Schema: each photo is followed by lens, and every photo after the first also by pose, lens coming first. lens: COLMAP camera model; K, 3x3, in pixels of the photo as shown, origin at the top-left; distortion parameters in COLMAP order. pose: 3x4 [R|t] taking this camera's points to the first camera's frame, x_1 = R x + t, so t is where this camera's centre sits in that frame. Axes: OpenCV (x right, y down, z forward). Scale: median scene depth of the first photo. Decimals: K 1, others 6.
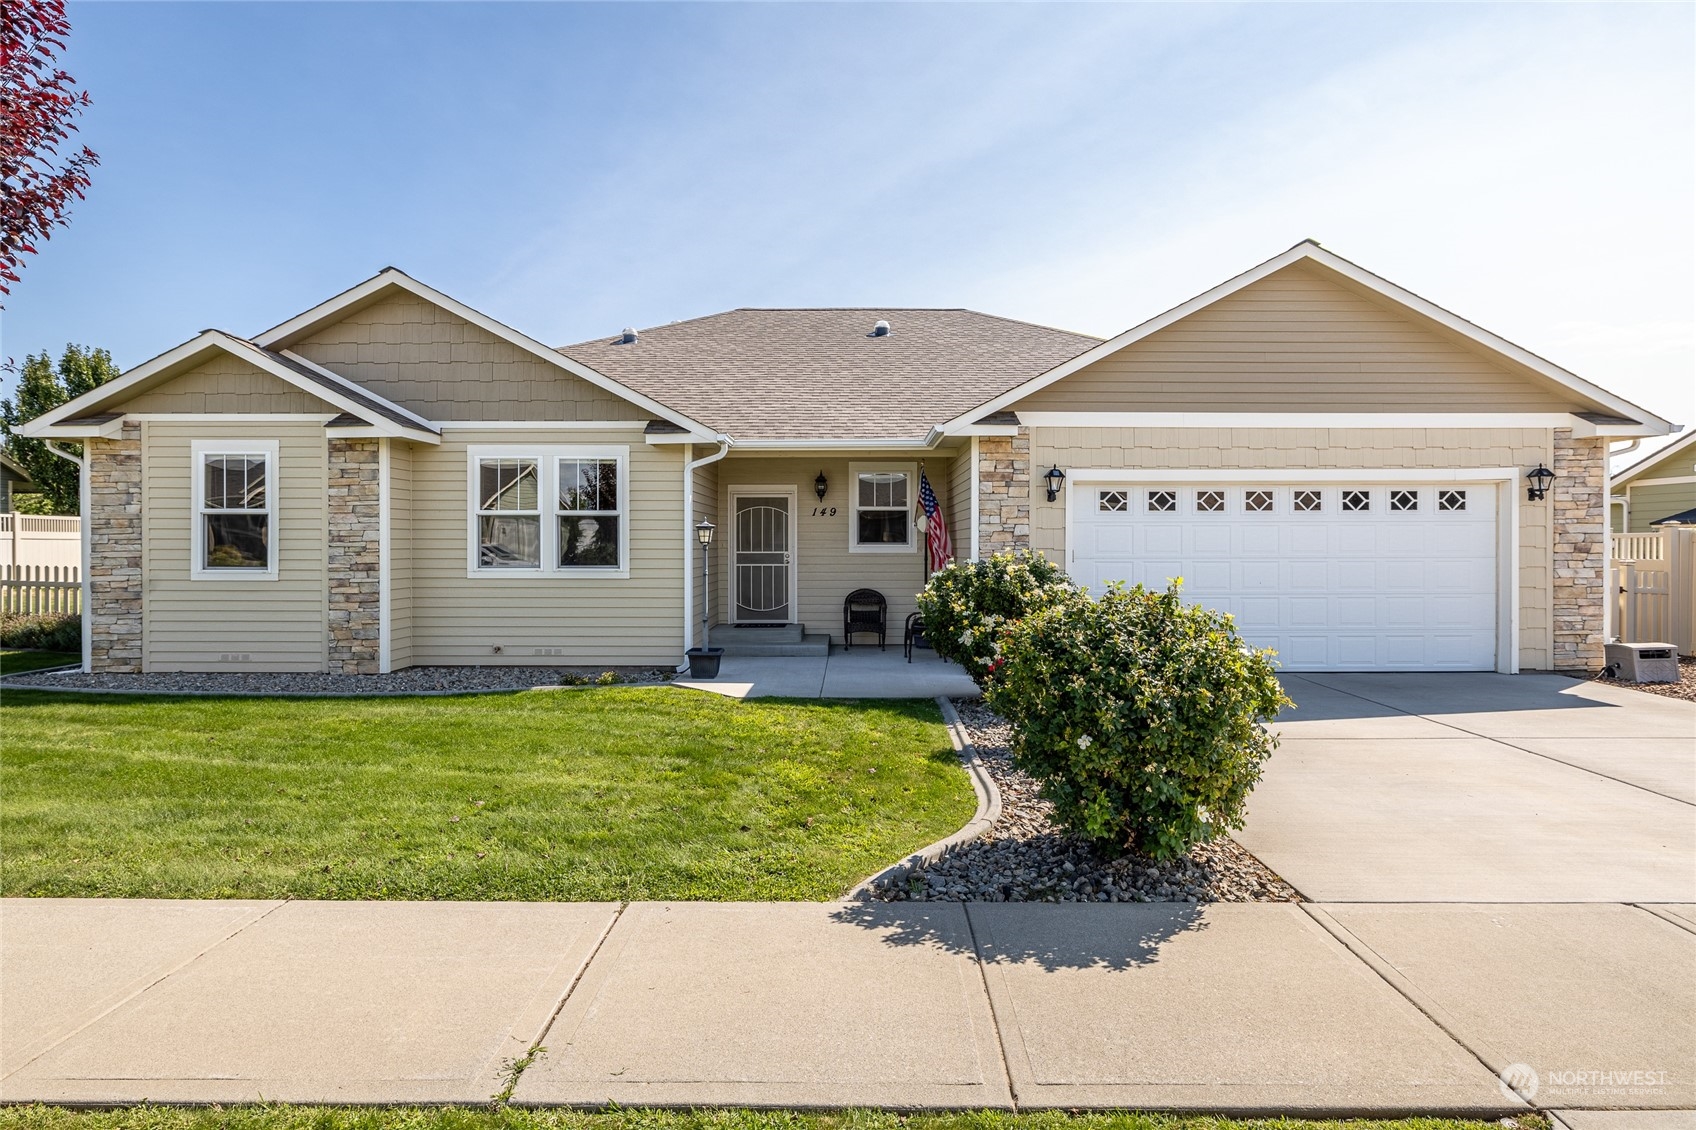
lens RADIAL K [[922.3, 0, 845.9], [0, 922.3, 540.6], [0, 0, 1]] dist [-0.001332, -0.000935]
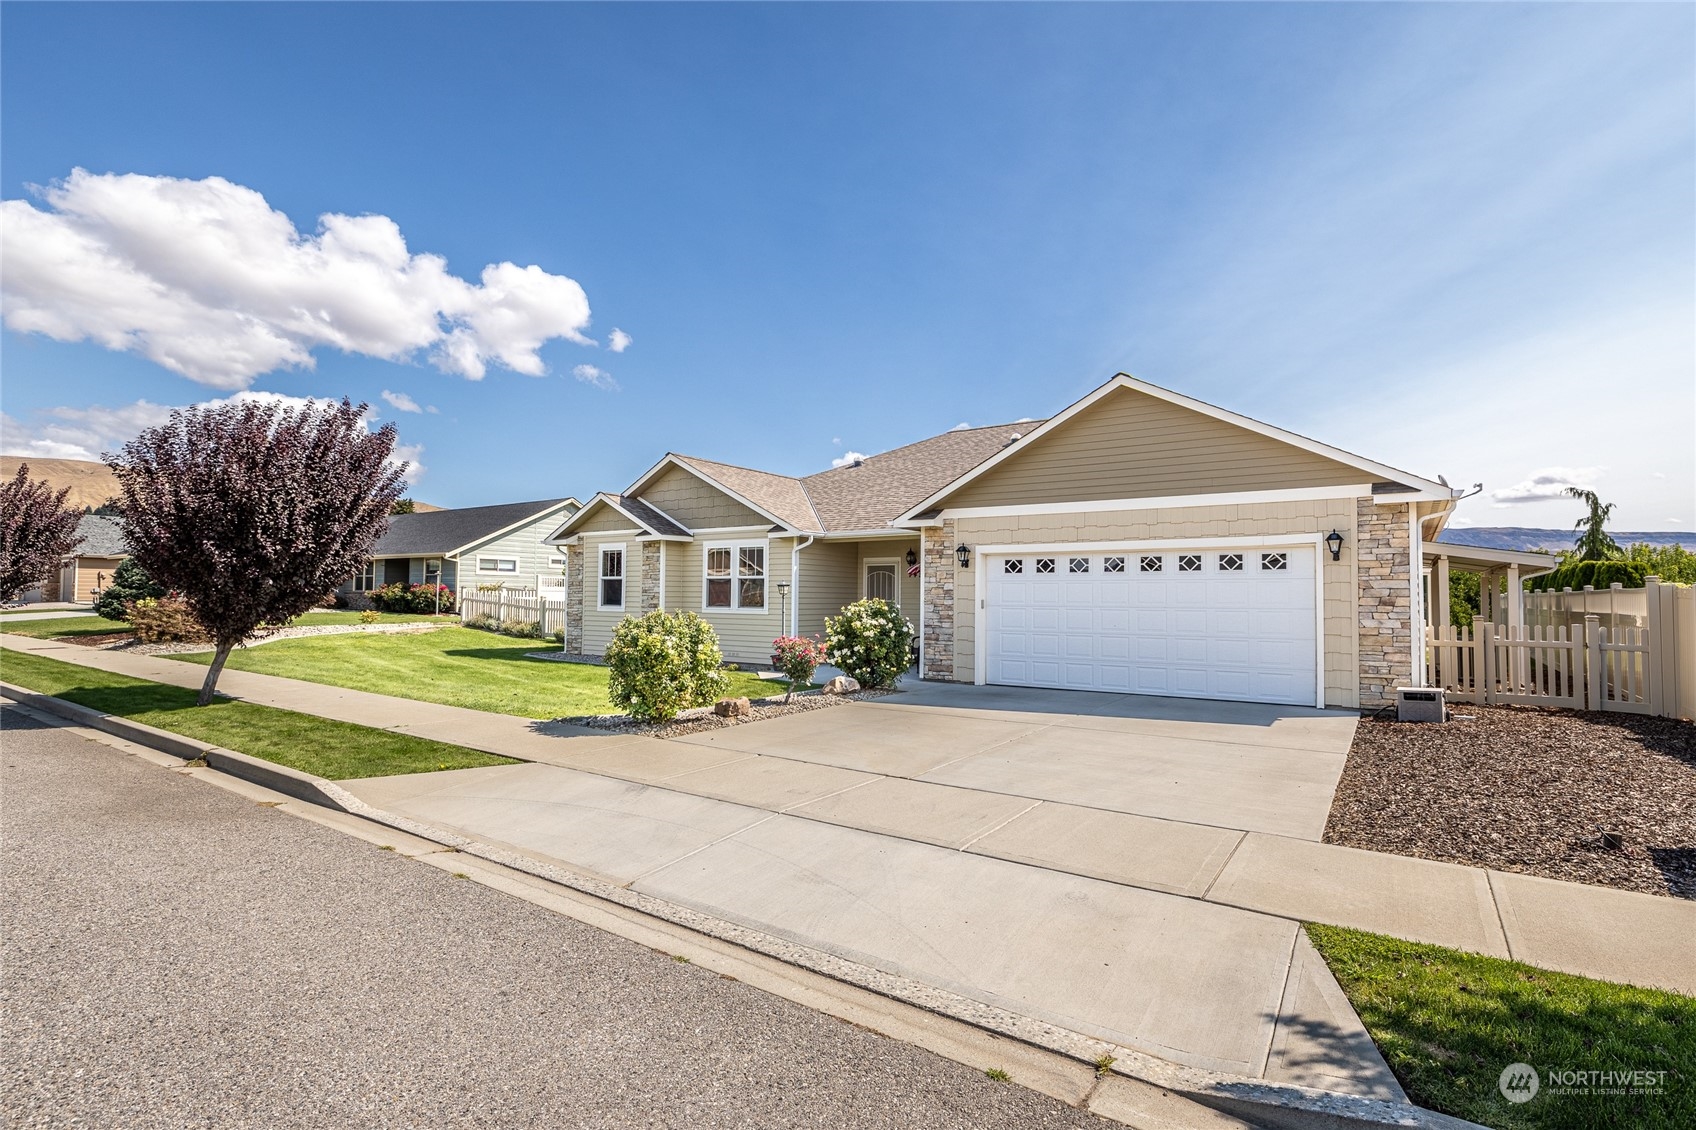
lens RADIAL K [[791.8, 0, 848.0], [0, 791.8, 565.0], [0, 0, 1]] dist [-0.000148, 0.000038]
pose [[0.829315, -0.016481, -0.558539, 0.760845], [-0.006626, 0.999205, -0.039322, 0.005453], [0.558743, 0.036311, 0.828546, -0.171426]]
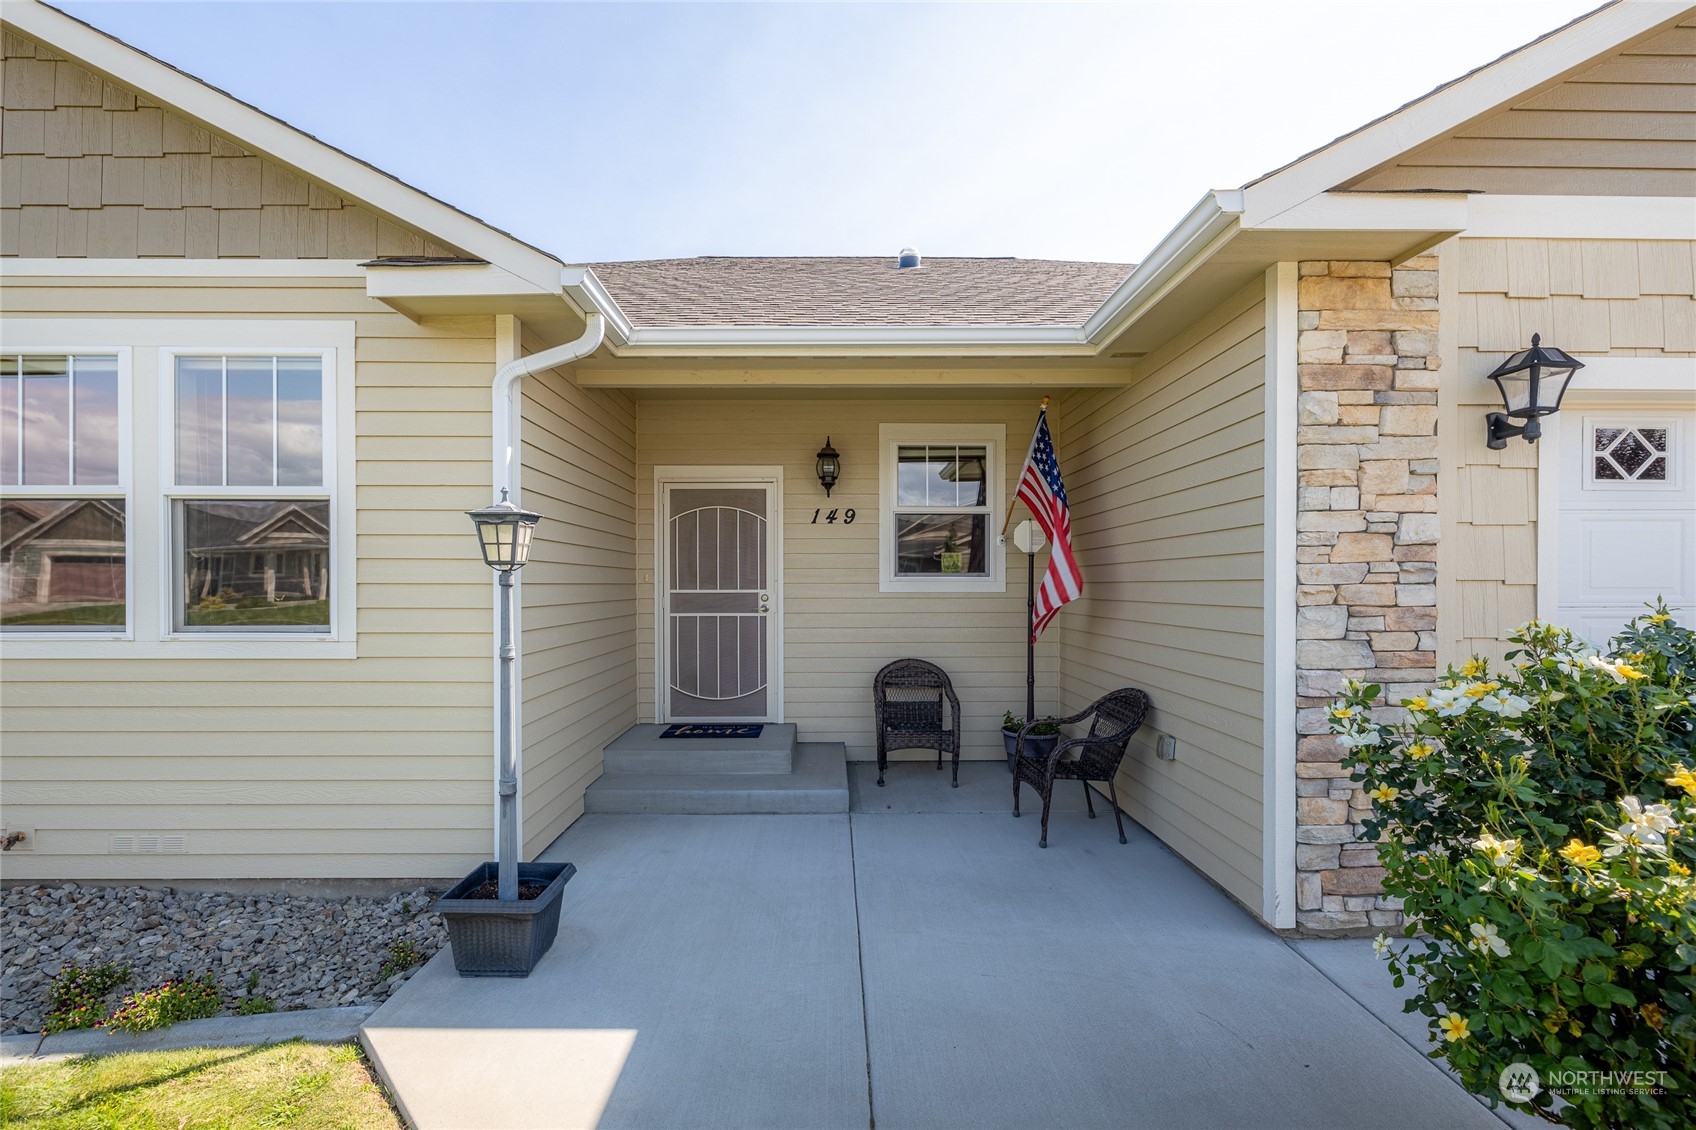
lens RADIAL K [[747.4, 0, 847.2], [0, 747.4, 584.8], [0, 0, 1]] dist [0.002345, 0.000313]
pose [[0.999533, -0.000590, 0.030568, -0.035864], [0.000426, 0.999985, 0.005369, 0.008230], [-0.030571, -0.005353, 0.999518, 0.699470]]
